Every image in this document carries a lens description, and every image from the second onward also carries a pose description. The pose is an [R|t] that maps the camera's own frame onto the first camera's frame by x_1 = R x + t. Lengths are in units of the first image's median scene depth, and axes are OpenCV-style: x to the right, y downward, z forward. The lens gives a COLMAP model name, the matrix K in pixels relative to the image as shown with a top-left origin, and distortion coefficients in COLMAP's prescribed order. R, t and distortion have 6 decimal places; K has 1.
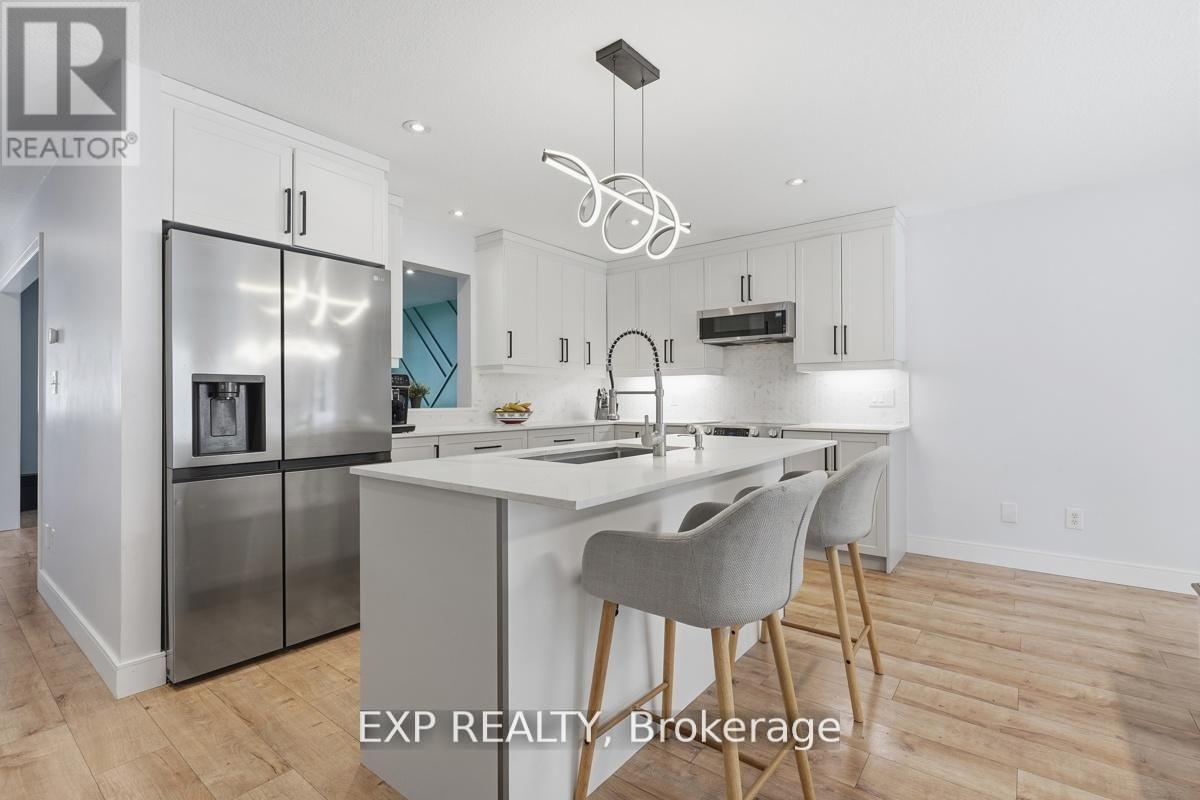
lens RADIAL K [[550.1, 0, 599.6], [0, 550.1, 397.2], [0, 0, 1]] dist [-0.007083, 0.003924]
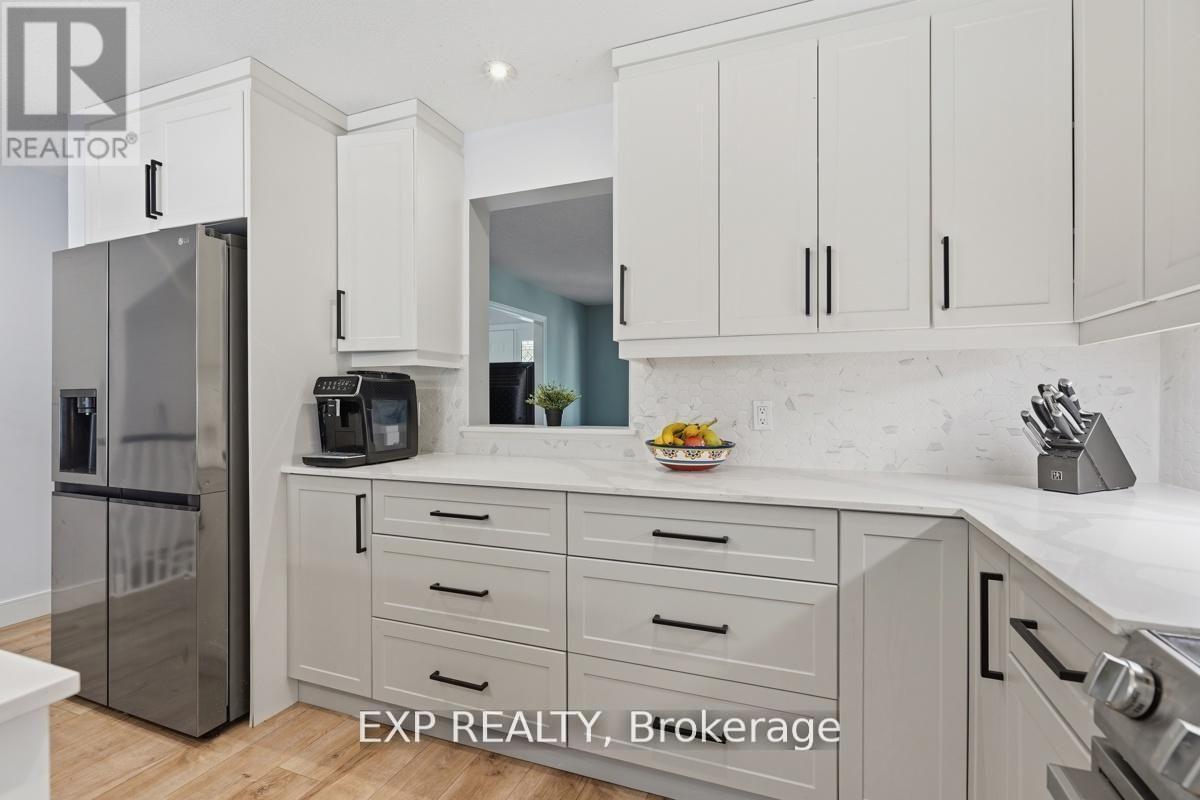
lens RADIAL K [[550.1, 0, 603.8], [0, 550.1, 399.3], [0, 0, 1]] dist [-0.007083, 0.003924]
pose [[0.285638, 0.001639, -0.958336, 0.353865], [0.005711, 0.999978, 0.003412, -0.016006], [0.958320, -0.006448, 0.285623, 1.137975]]
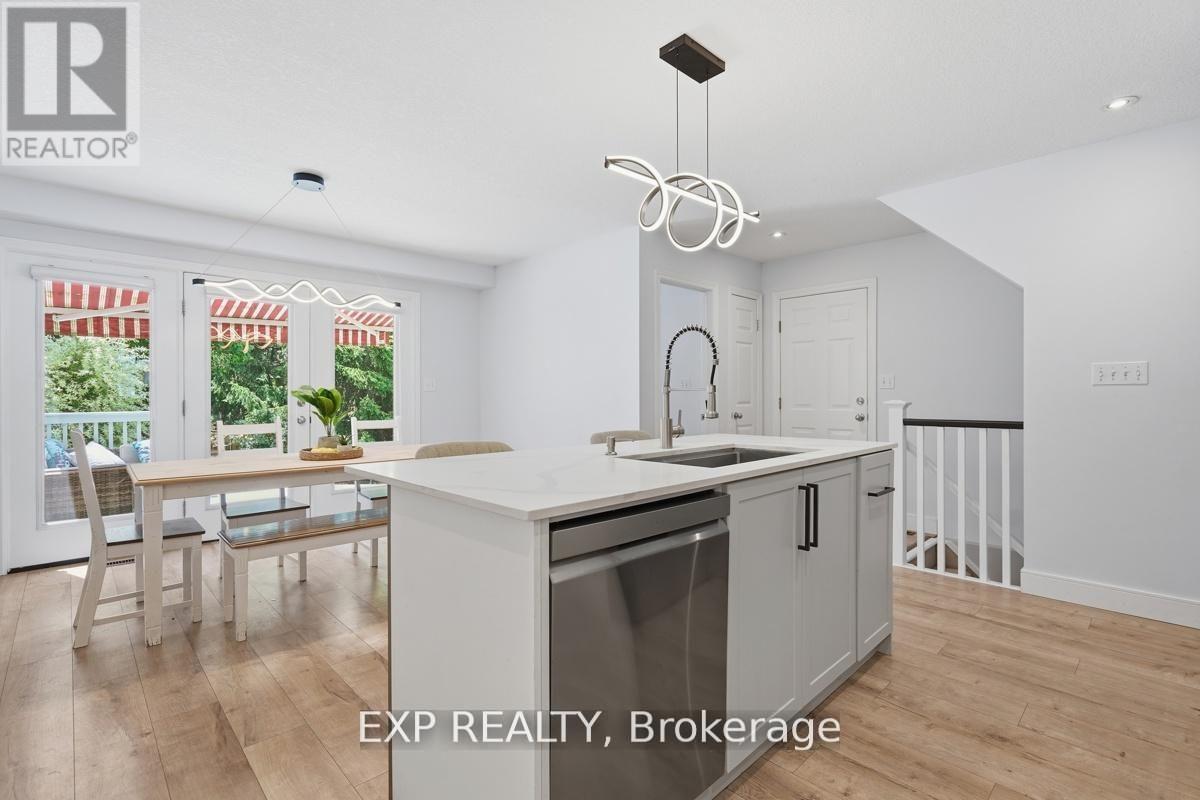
lens RADIAL K [[550.1, 0, 600.9], [0, 550.1, 396.0], [0, 0, 1]] dist [-0.007083, 0.003924]
pose [[-0.990695, 0.003907, 0.136046, 0.057931], [0.003839, 0.999992, -0.000763, 0.002920], [-0.136048, -0.000234, -0.990702, 1.334602]]
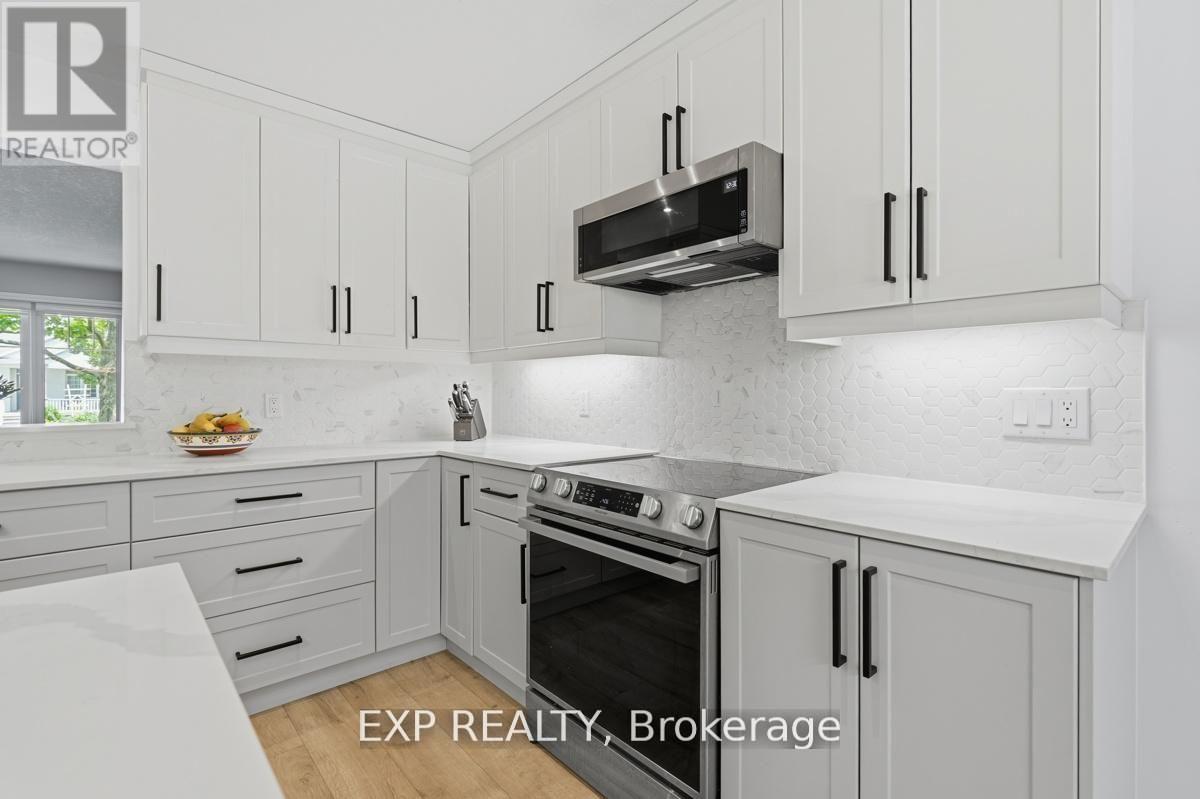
lens RADIAL K [[550.1, 0, 598.1], [0, 550.1, 394.0], [0, 0, 1]] dist [-0.007083, 0.003924]
pose [[0.983535, 0.000974, -0.180712, 0.394233], [0.000628, 0.999961, 0.008808, -0.016879], [0.180714, -0.008776, 0.983497, 0.801013]]
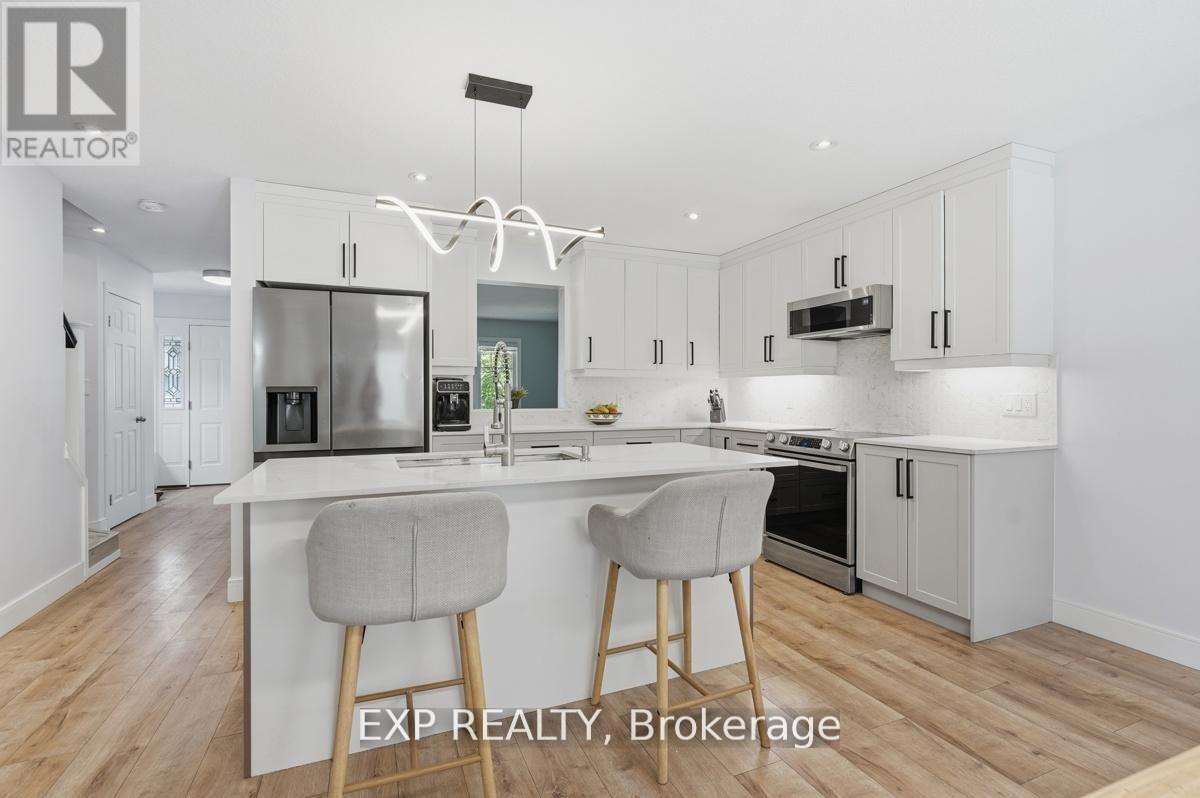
lens RADIAL K [[550.1, 0, 600.6], [0, 550.1, 395.7], [0, 0, 1]] dist [-0.007083, 0.003924]
pose [[0.874324, 0.003676, -0.485329, 0.489186], [0.000067, 0.999970, 0.007694, -0.020661], [0.485343, -0.006760, 0.874298, 0.115261]]
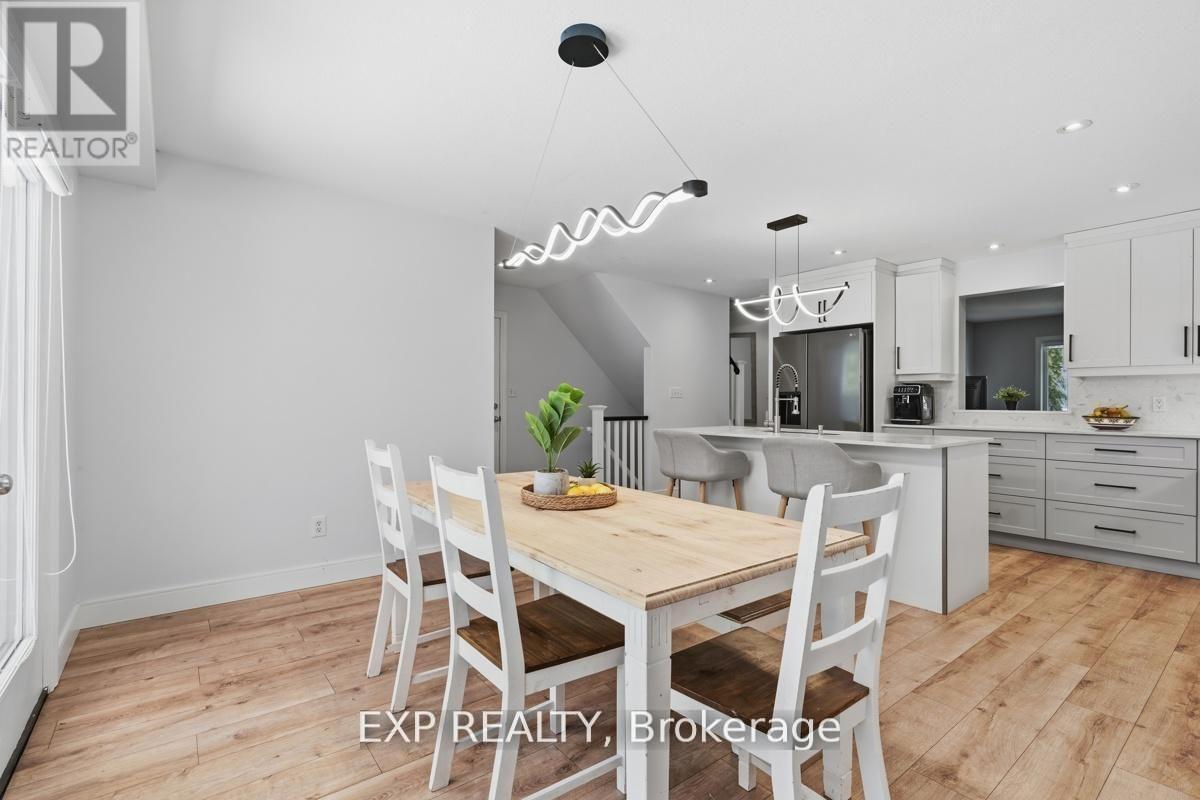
lens RADIAL K [[550.1, 0, 600.4], [0, 550.1, 399.0], [0, 0, 1]] dist [-0.007083, 0.003924]
pose [[-0.244151, -0.002400, -0.969734, 1.333316], [0.000993, 0.999996, -0.002725, -0.002736], [0.969737, -0.001629, -0.244147, 0.558251]]
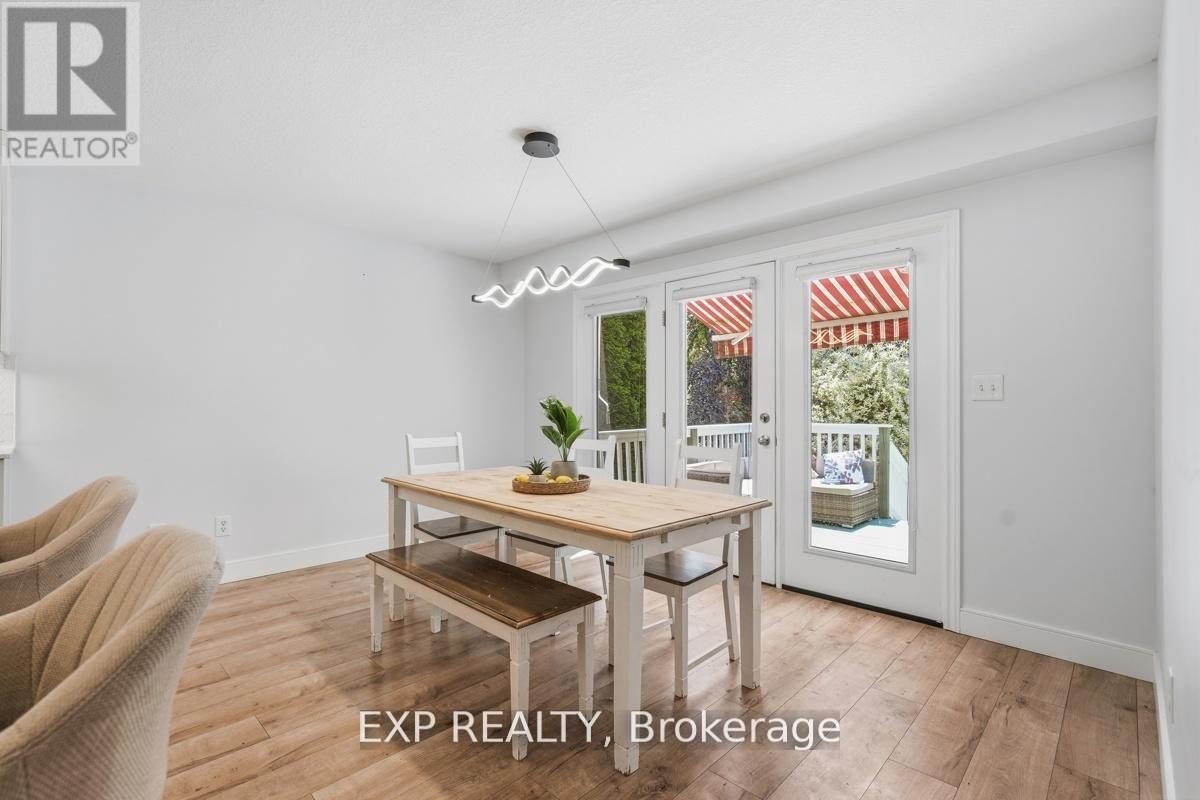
lens RADIAL K [[550.1, 0, 595.9], [0, 550.1, 401.5], [0, 0, 1]] dist [-0.007083, 0.003924]
pose [[0.112287, 0.012572, 0.993596, -0.078134], [-0.005628, 0.999912, -0.012016, -0.001428], [-0.993660, -0.004243, 0.112347, 0.210640]]
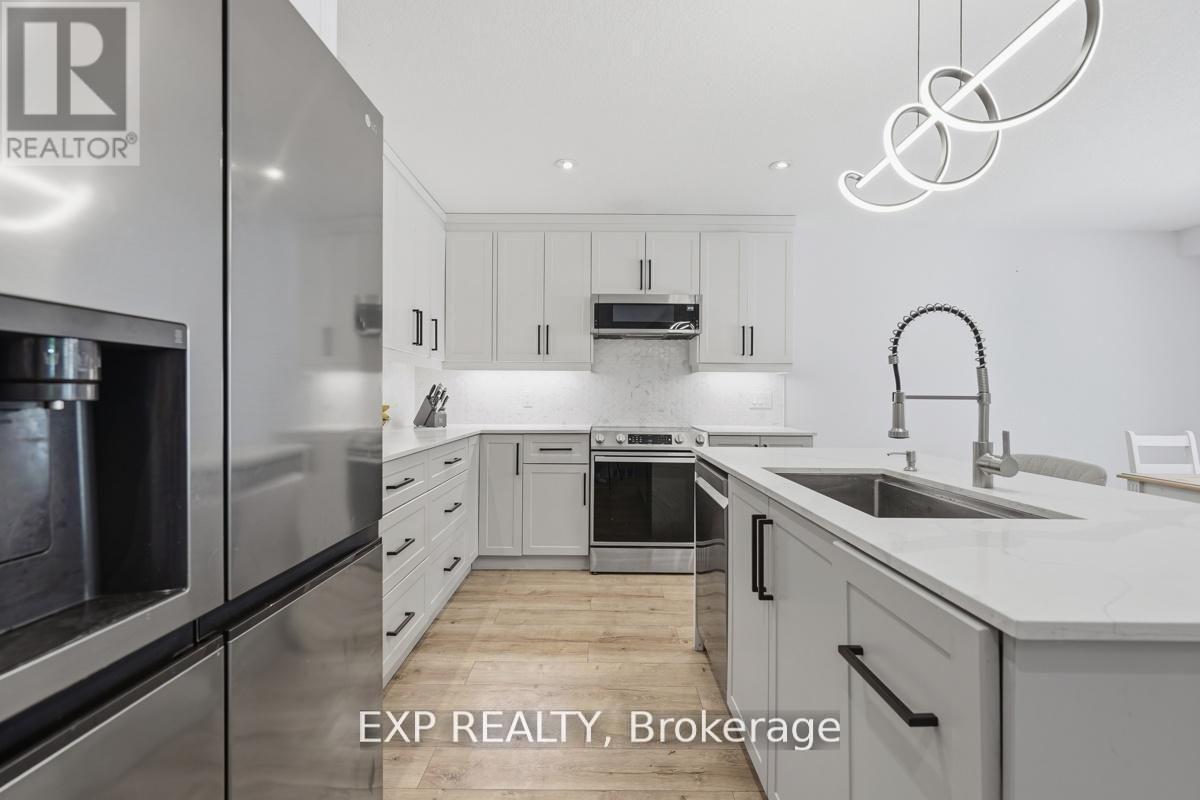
lens RADIAL K [[550.1, 0, 598.8], [0, 550.1, 396.1], [0, 0, 1]] dist [-0.007083, 0.003924]
pose [[0.790996, 0.008688, 0.611760, -0.456846], [-0.010959, 0.999940, -0.000030, -0.003476], [-0.611724, -0.006681, 0.791043, 0.477101]]
